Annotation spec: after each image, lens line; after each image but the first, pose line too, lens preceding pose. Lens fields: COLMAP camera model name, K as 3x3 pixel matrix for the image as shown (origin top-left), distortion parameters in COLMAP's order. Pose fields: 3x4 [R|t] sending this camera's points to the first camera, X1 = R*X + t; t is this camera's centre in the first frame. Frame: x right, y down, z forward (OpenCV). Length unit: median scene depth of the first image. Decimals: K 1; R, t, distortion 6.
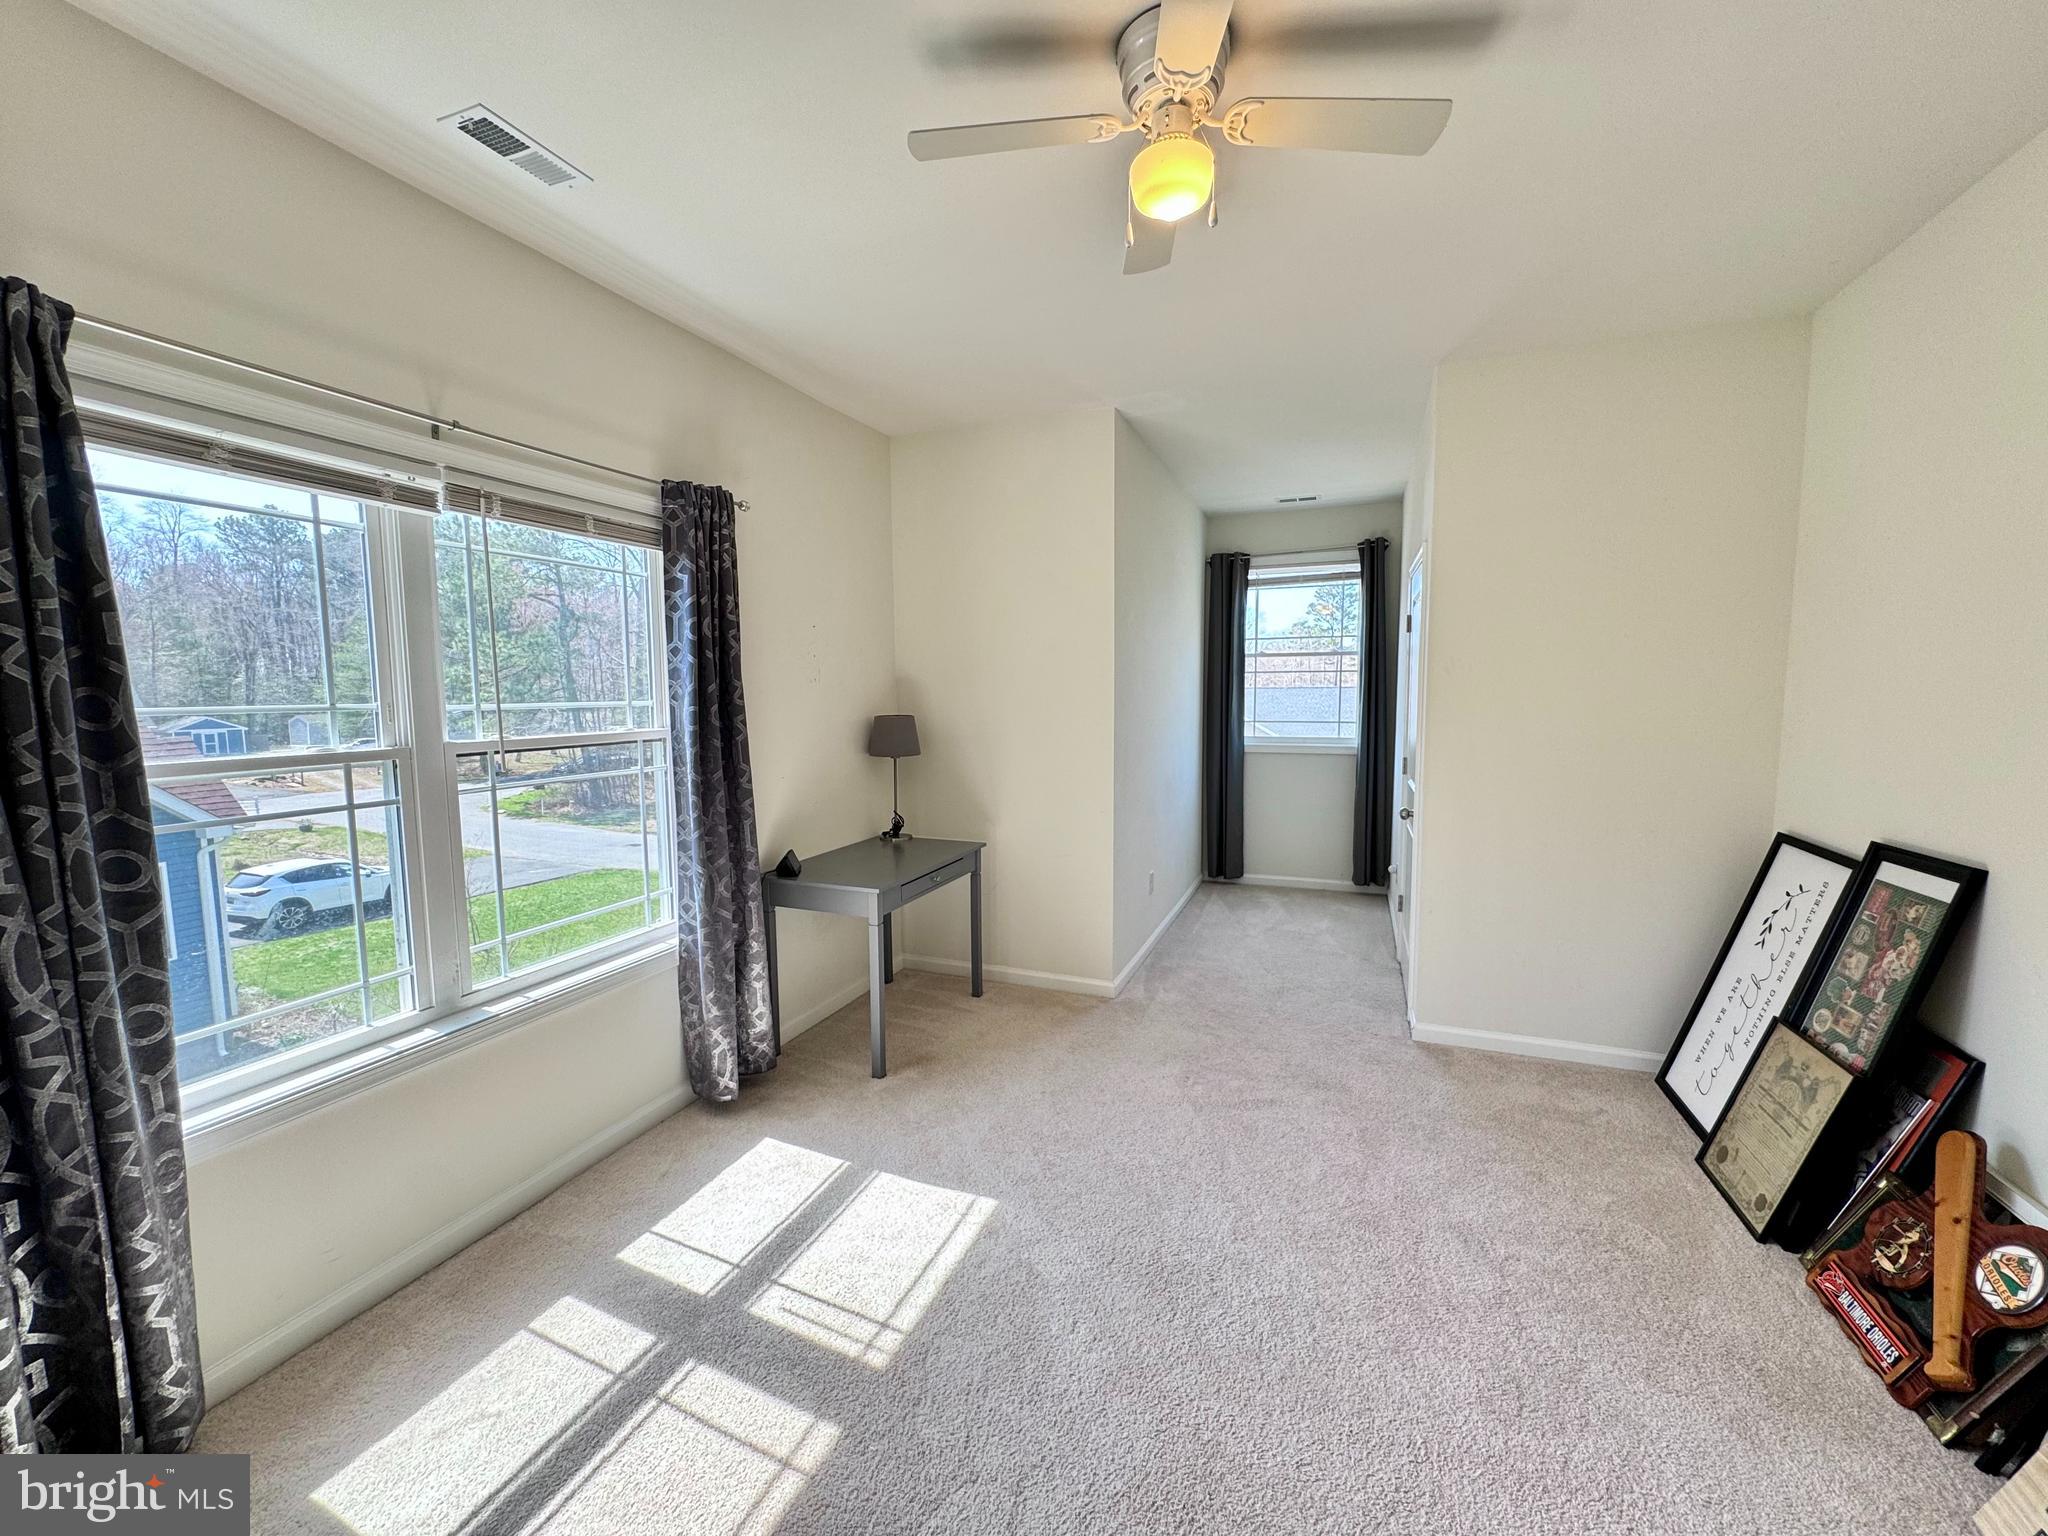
lens RADIAL K [[817.8, 0, 1022.8], [0, 817.8, 767.0], [0, 0, 1]] dist [-0.000905, 0.000227]
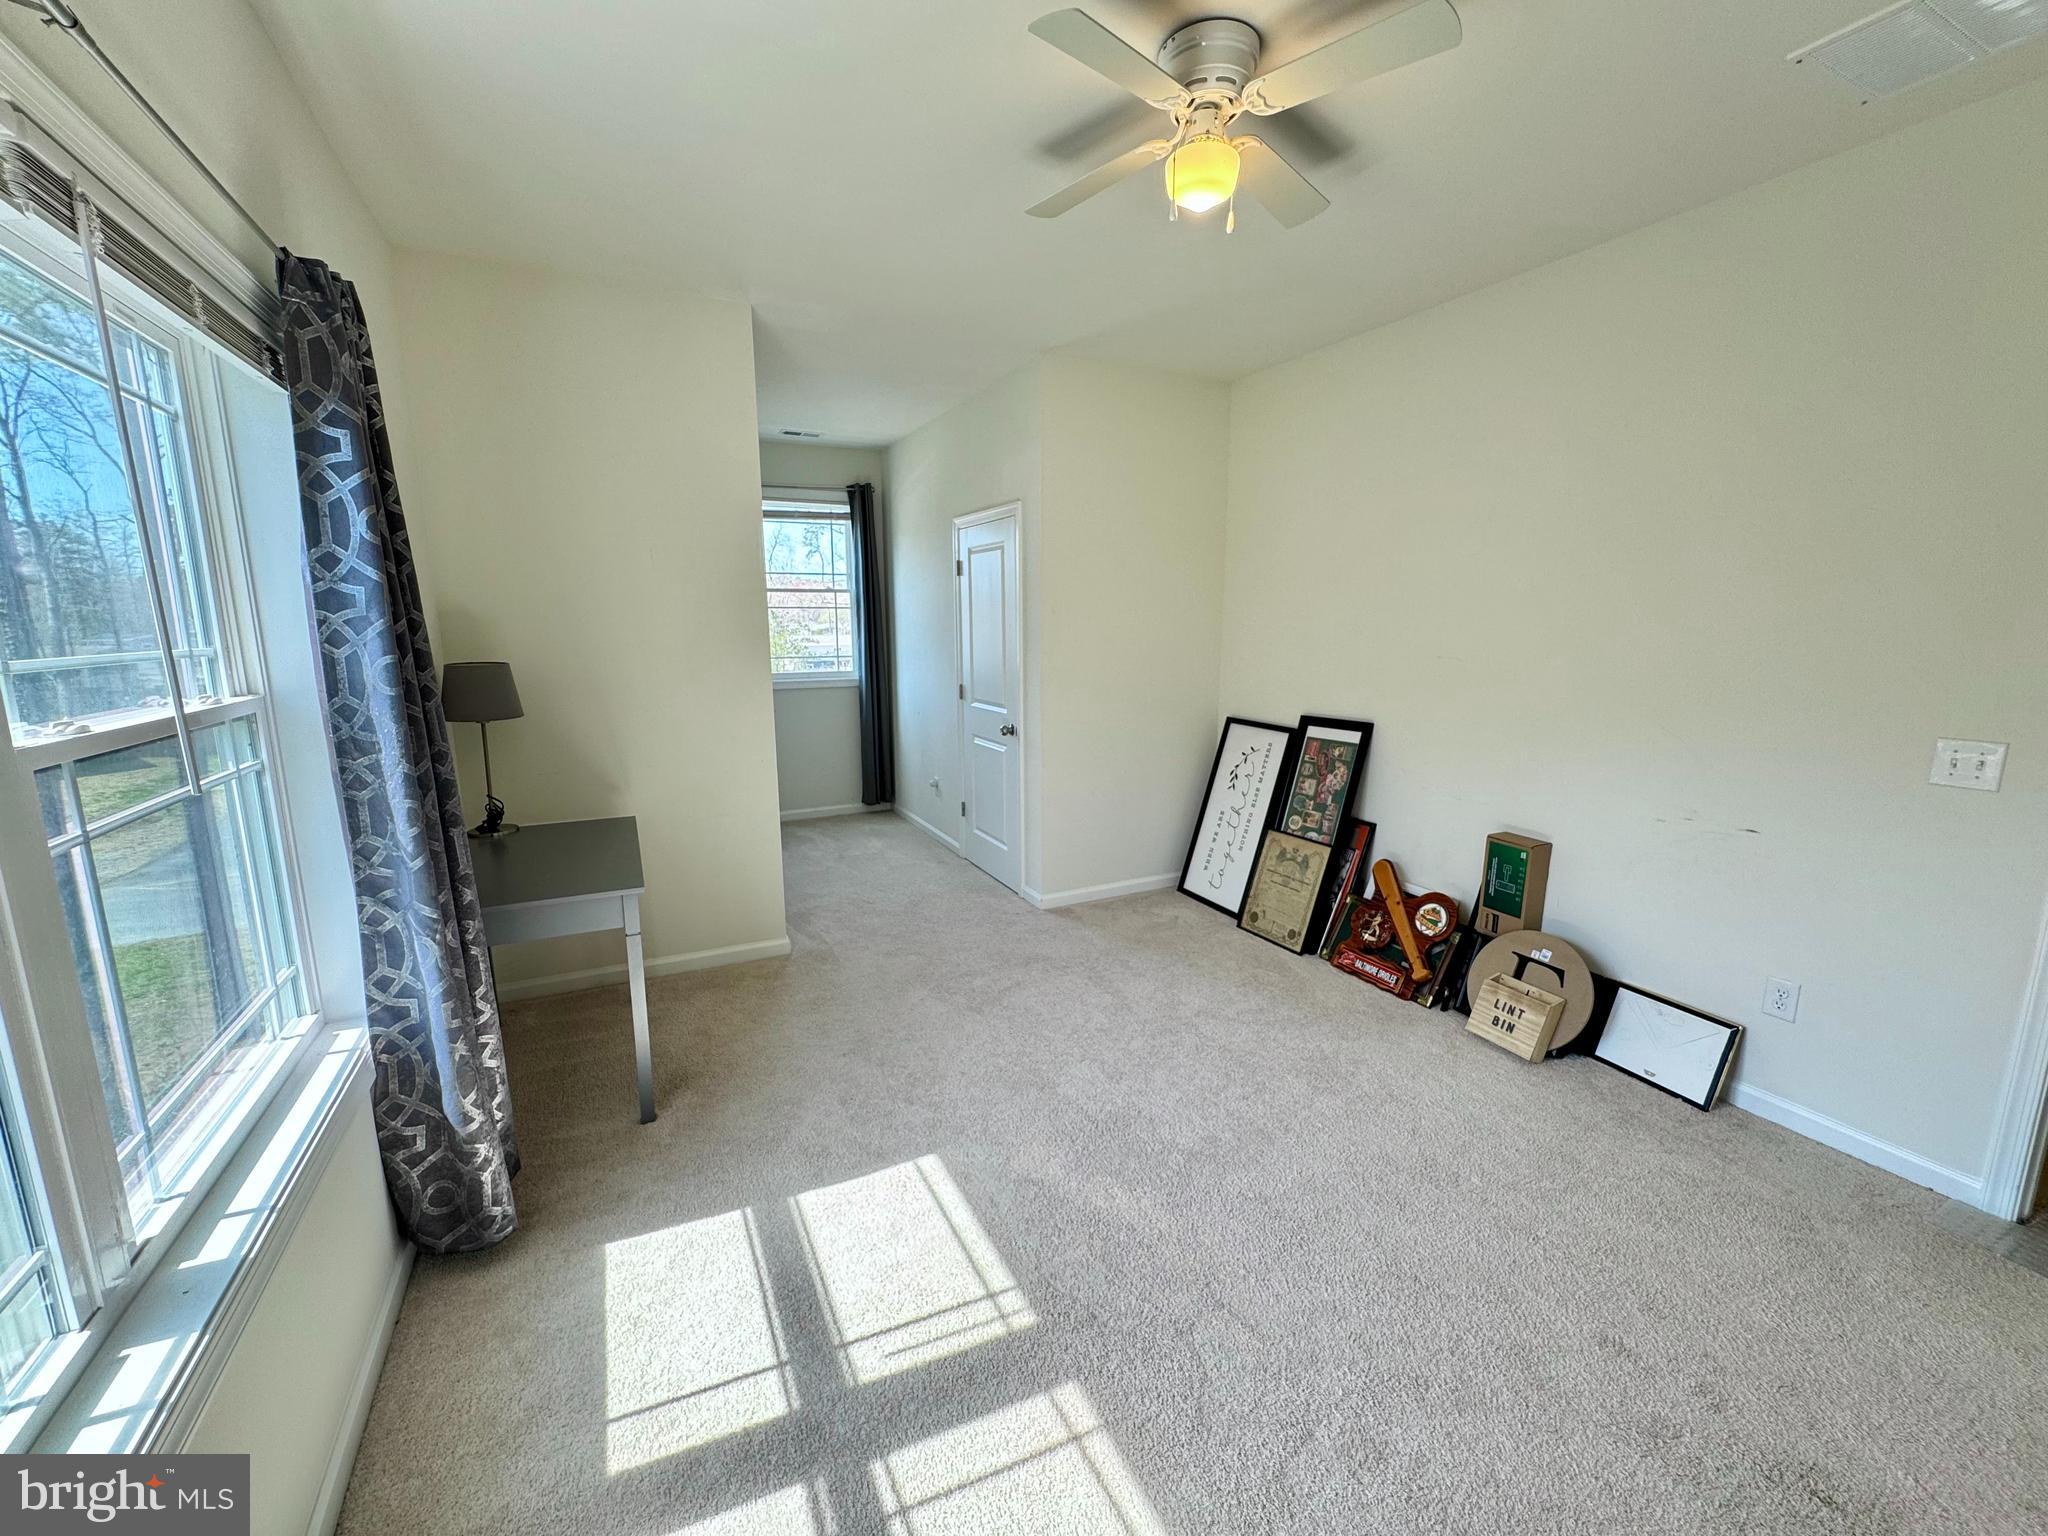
lens RADIAL K [[817.8, 0, 1023.2], [0, 817.8, 765.8], [0, 0, 1]] dist [-0.000905, 0.000227]
pose [[0.666248, -0.126217, 0.734971, -0.601357], [0.069458, 0.991791, 0.107358, -0.027808], [-0.742489, -0.020477, 0.669546, 0.264741]]
